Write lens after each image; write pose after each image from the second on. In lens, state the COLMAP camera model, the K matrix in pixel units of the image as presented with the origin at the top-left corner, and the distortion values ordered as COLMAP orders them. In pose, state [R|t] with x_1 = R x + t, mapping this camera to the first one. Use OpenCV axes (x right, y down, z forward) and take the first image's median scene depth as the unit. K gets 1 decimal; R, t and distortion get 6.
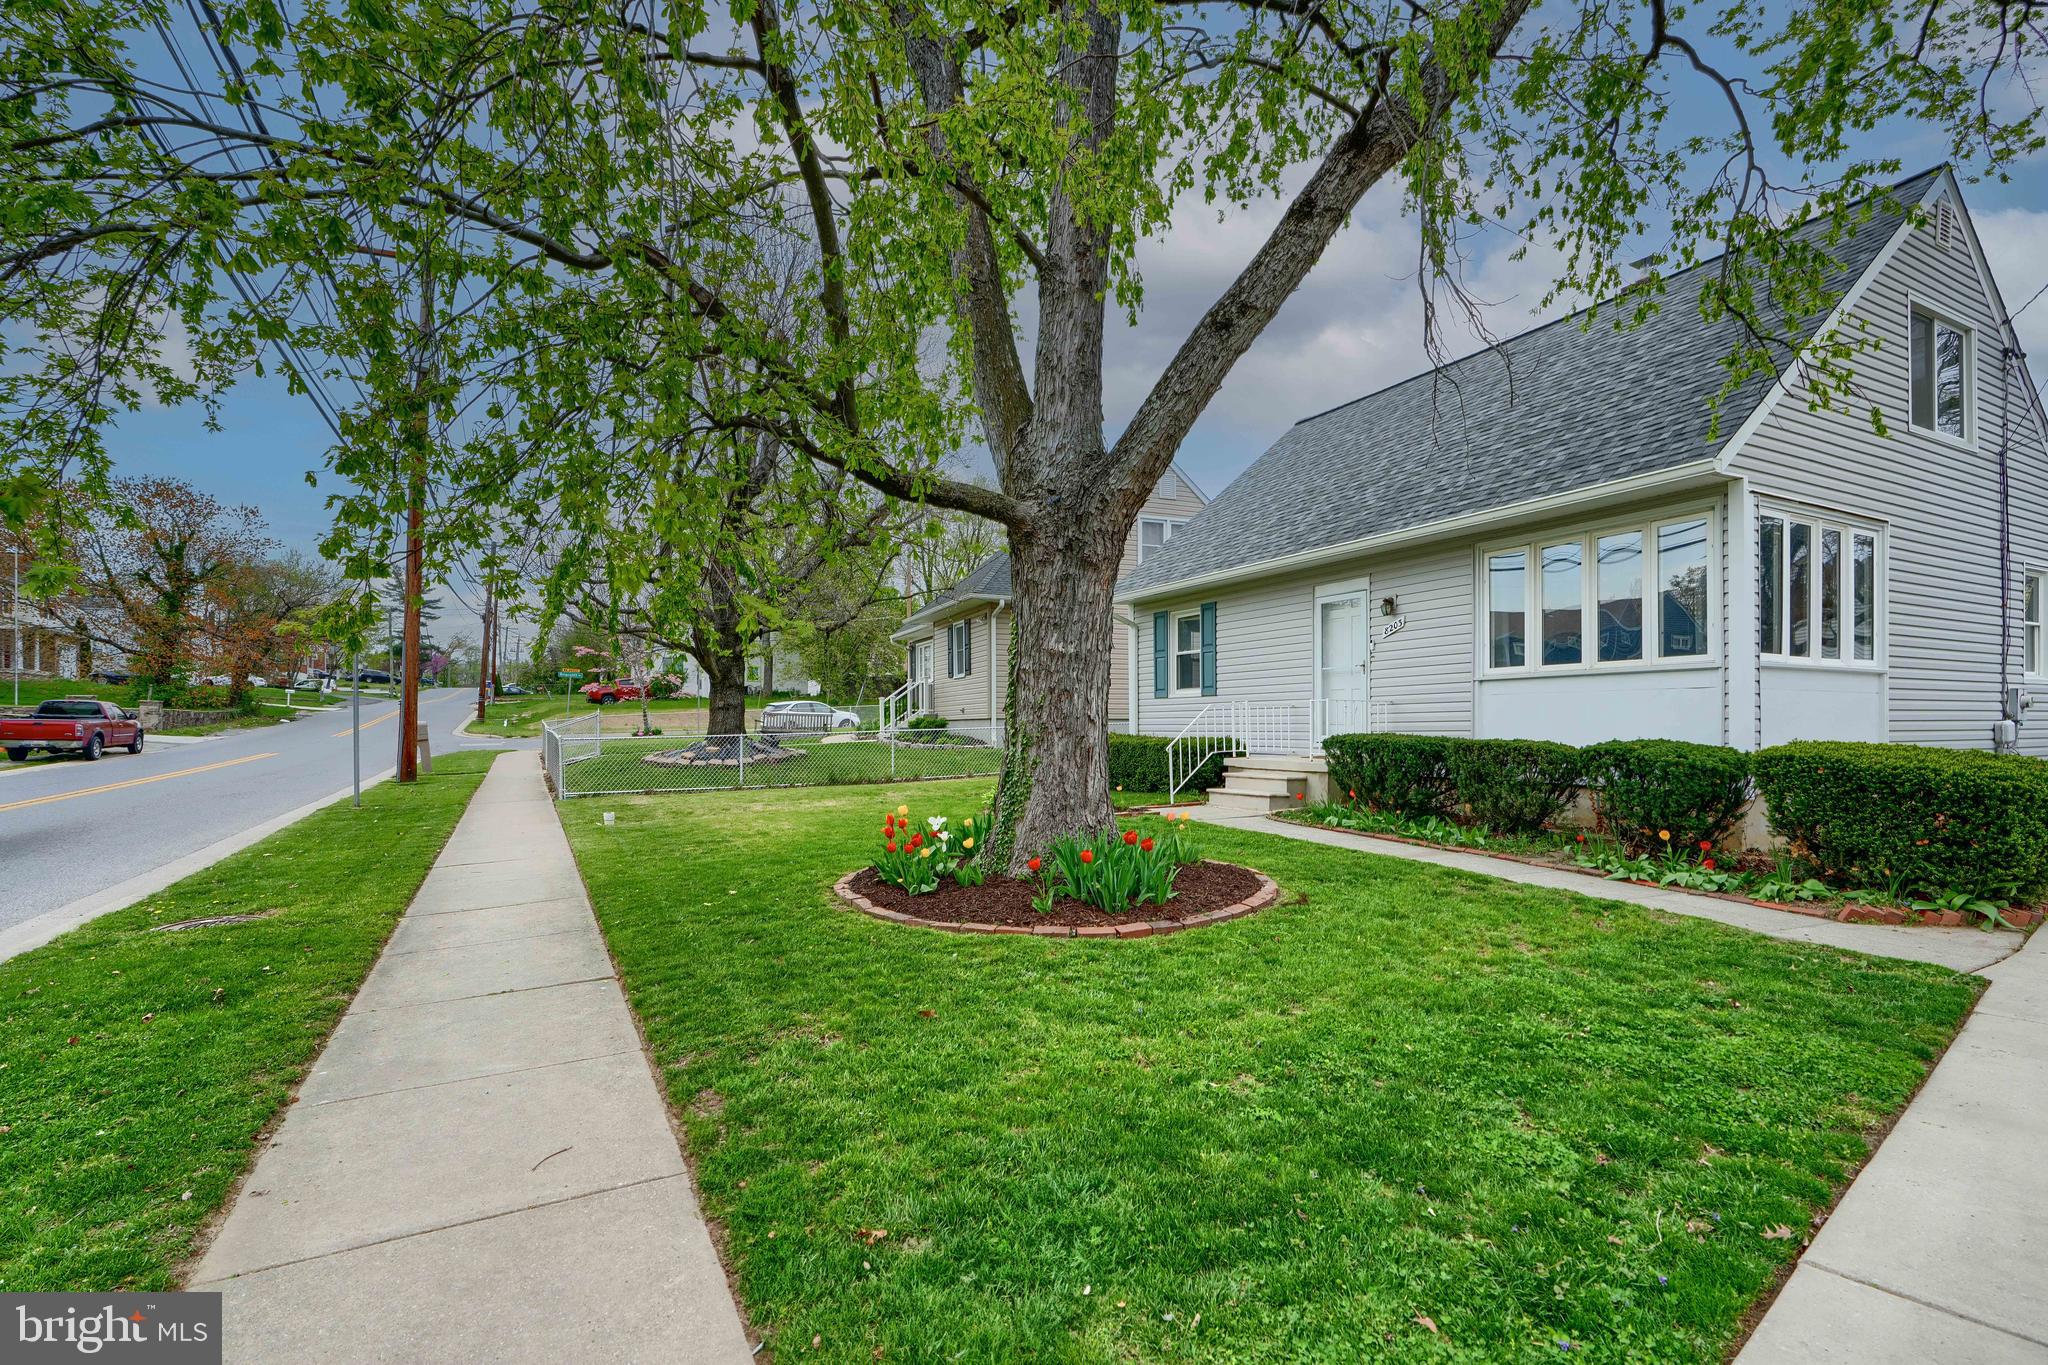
lens RADIAL K [[928.4, 0, 1029.7], [0, 928.4, 725.8], [0, 0, 1]] dist [-0.002035, 0.000440]
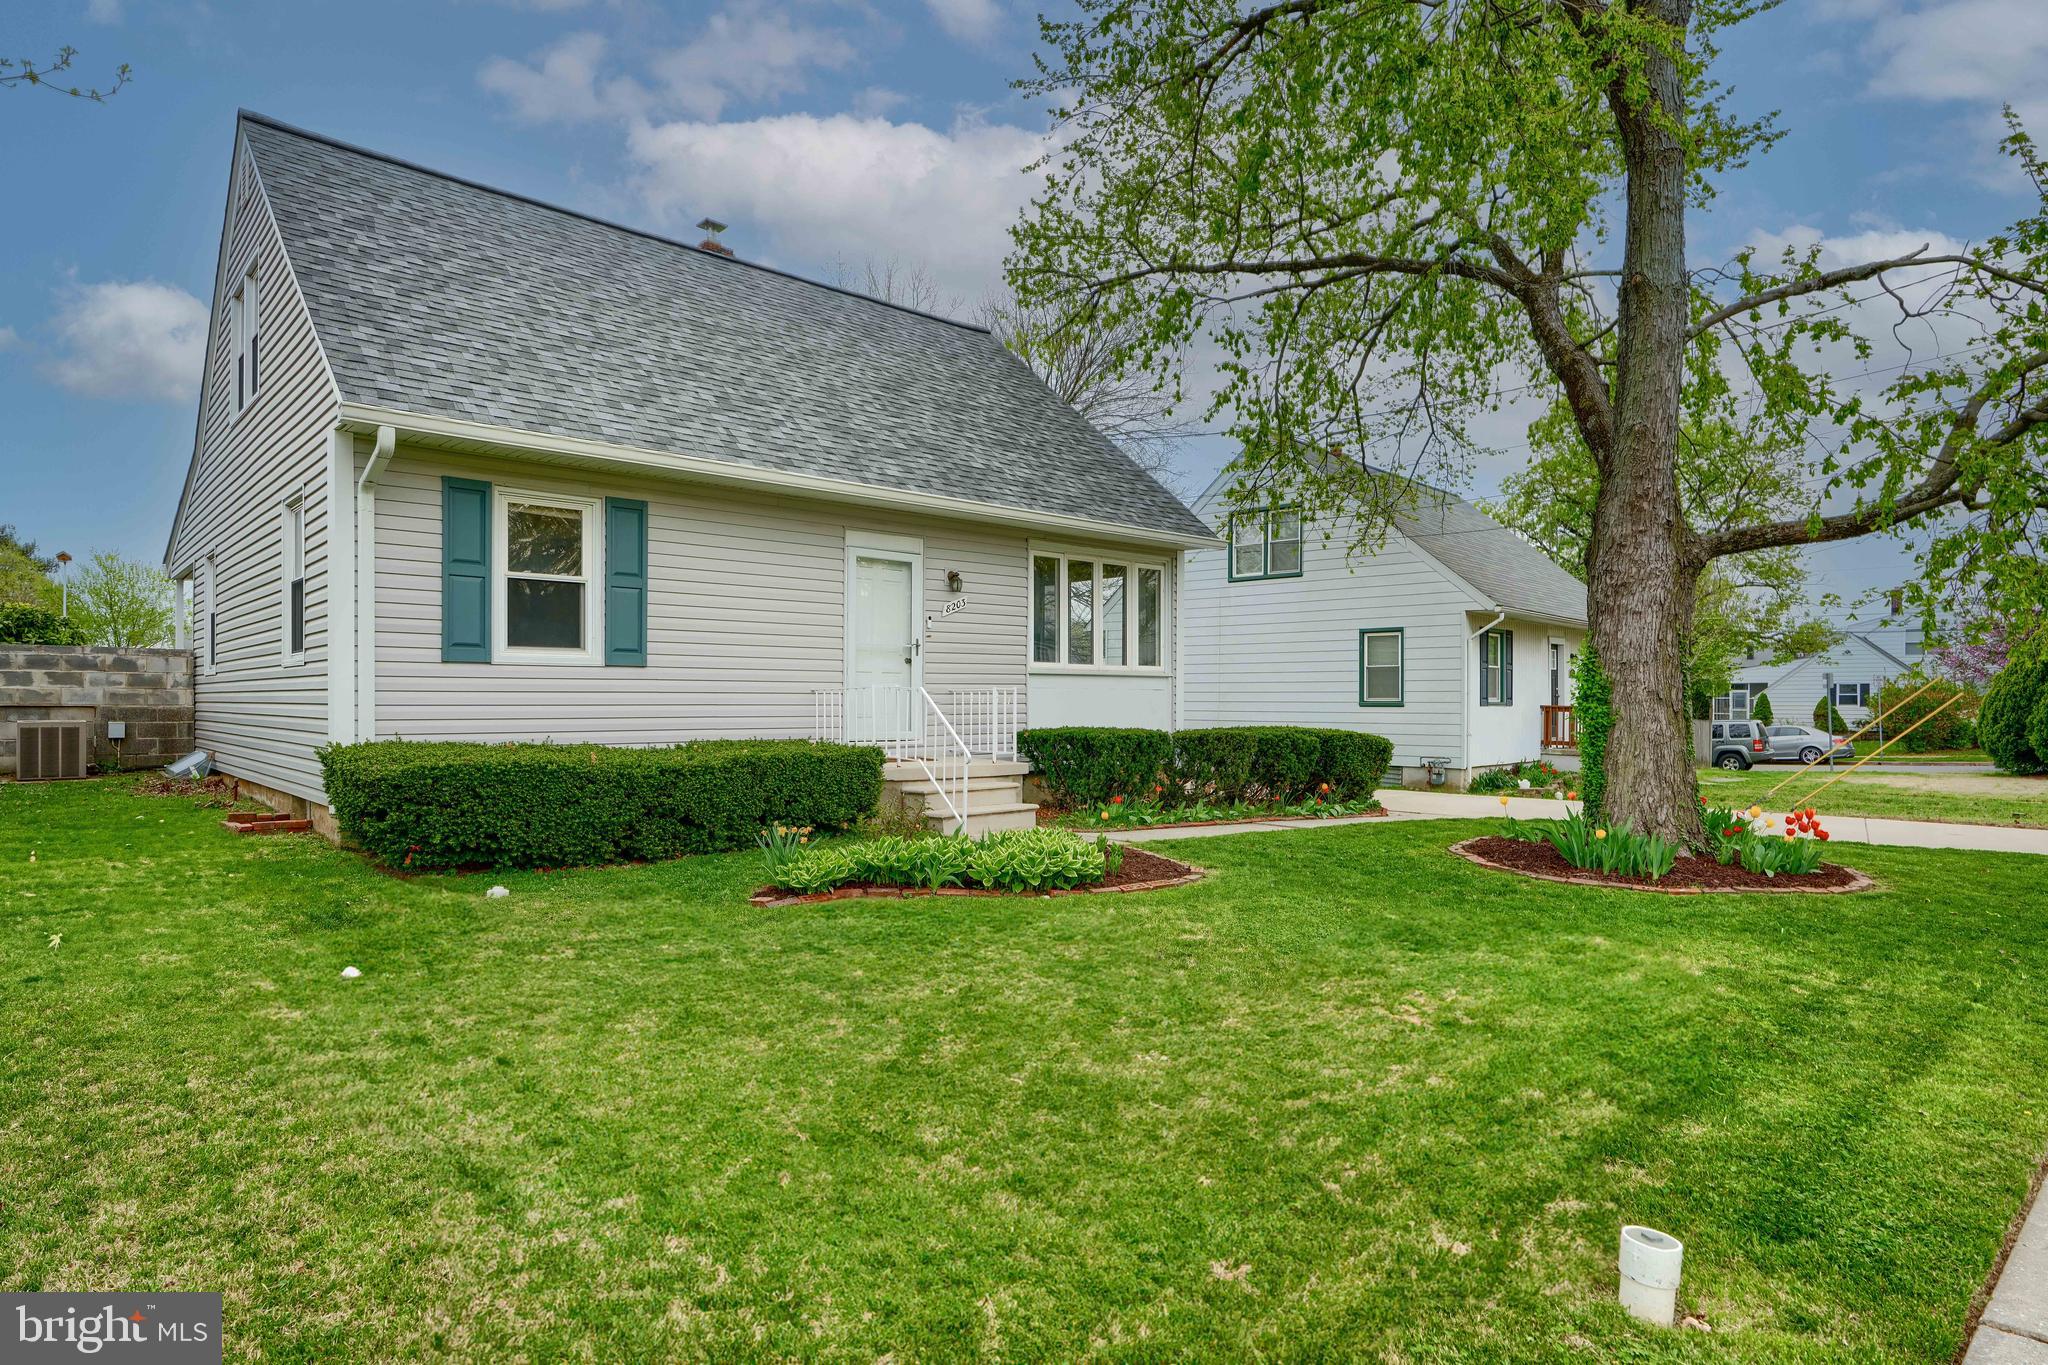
lens RADIAL K [[1130.6, 0, 1022.2], [0, 1130.6, 698.6], [0, 0, 1]] dist [-0.006923, 0.001468]
pose [[-0.238768, 0.011742, 0.971006, -0.728516], [0.002135, 0.999931, -0.011567, -0.006302], [-0.971074, -0.000689, -0.238777, 1.314607]]
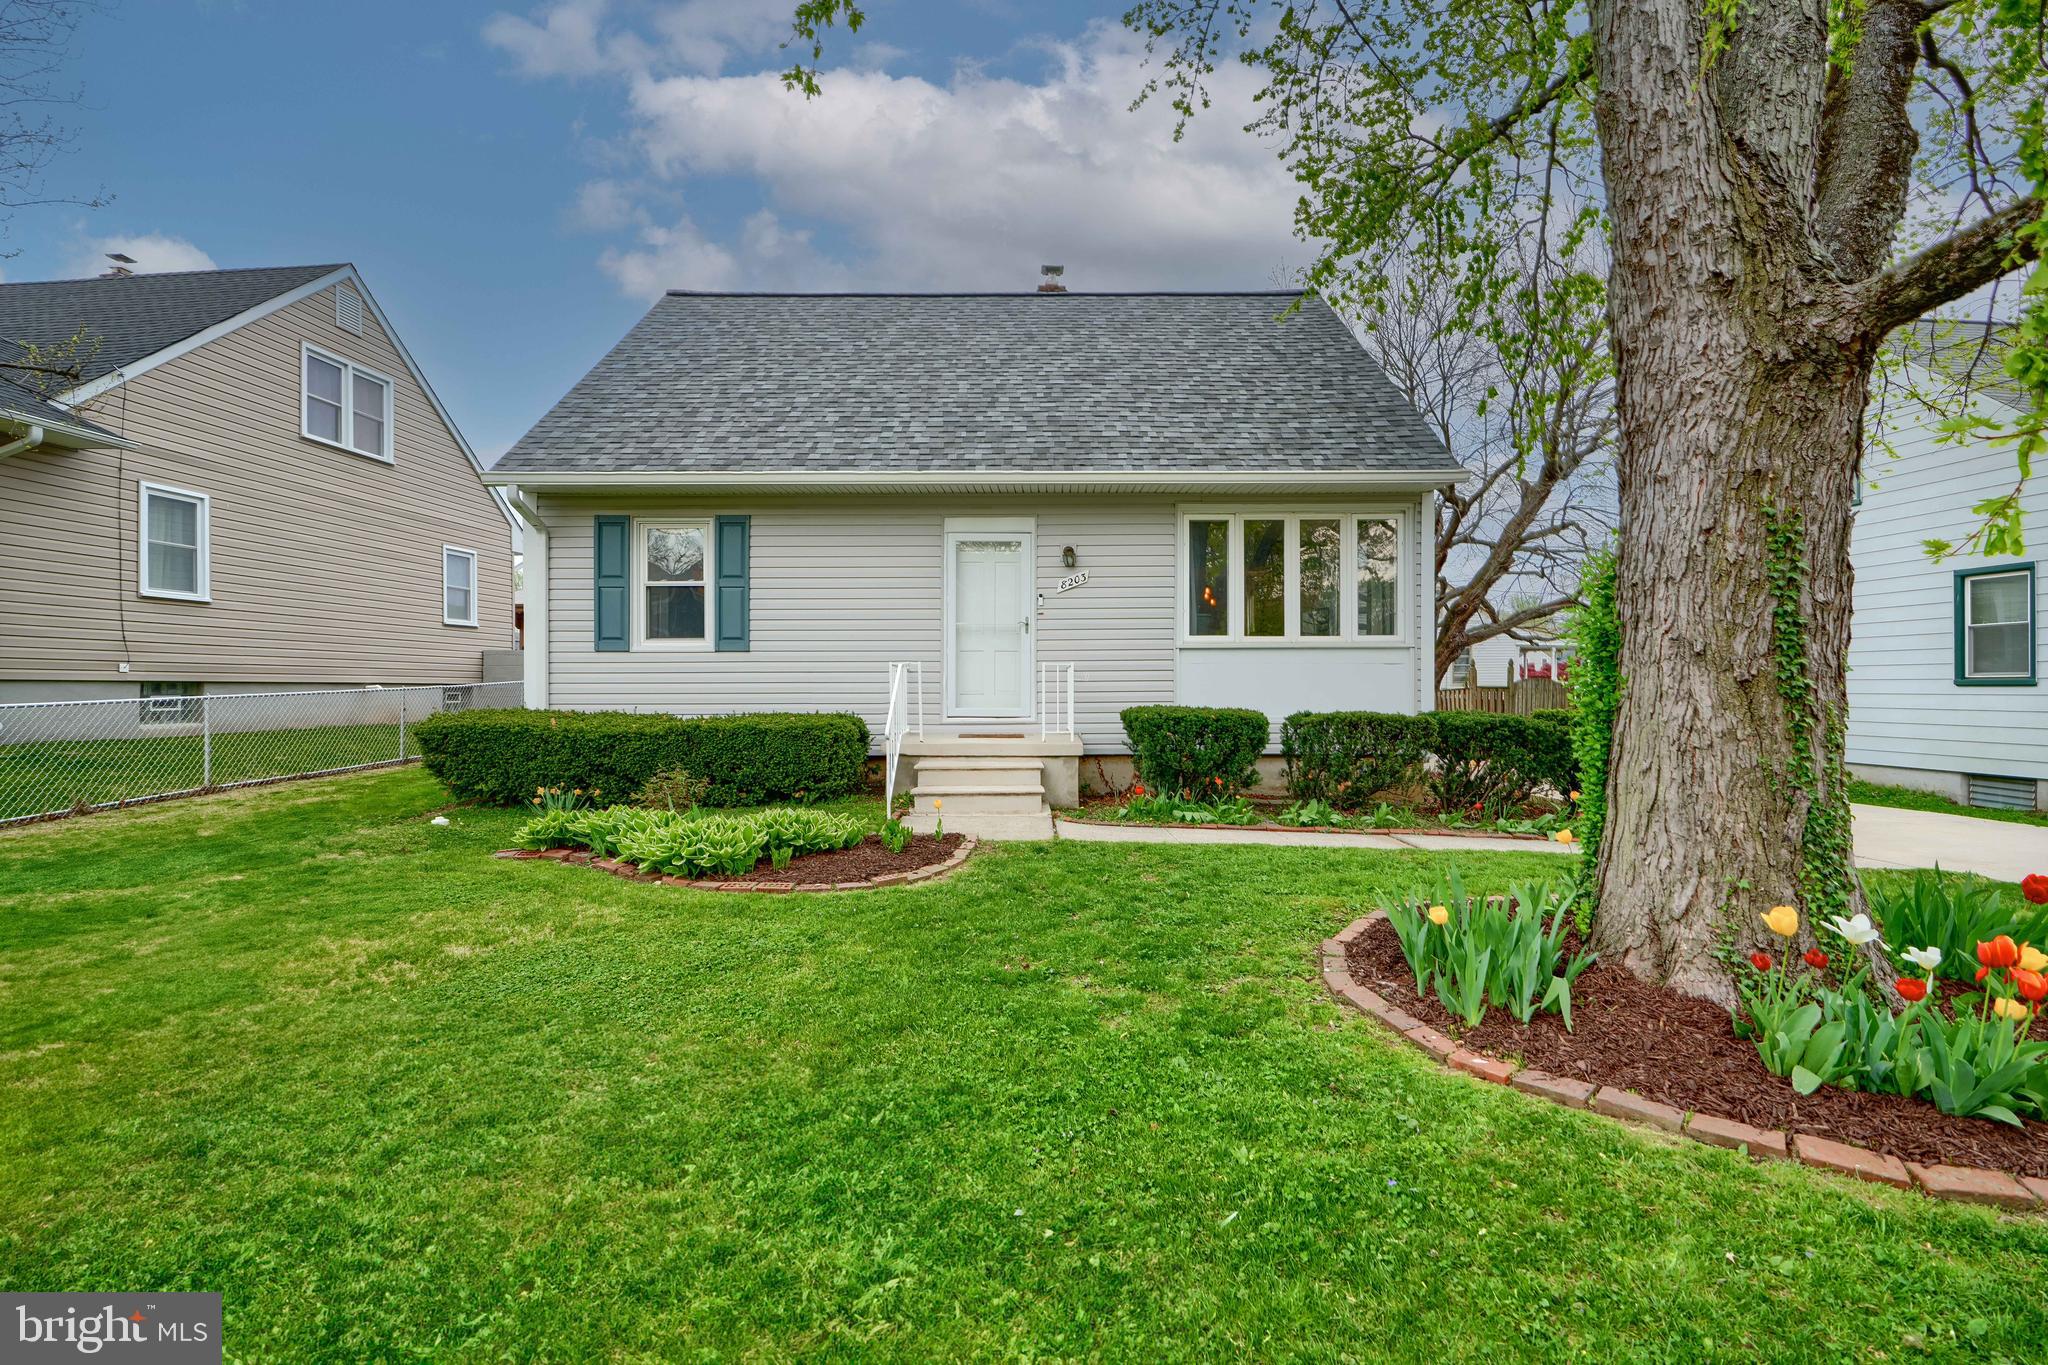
lens RADIAL K [[928.4, 0, 1030.7], [0, 928.4, 675.7], [0, 0, 1]] dist [-0.002035, 0.000440]
pose [[0.477814, 0.021293, 0.878203, -0.417093], [-0.002109, 0.999731, -0.023092, 0.000973], [-0.878458, 0.009181, 0.477730, 0.686198]]
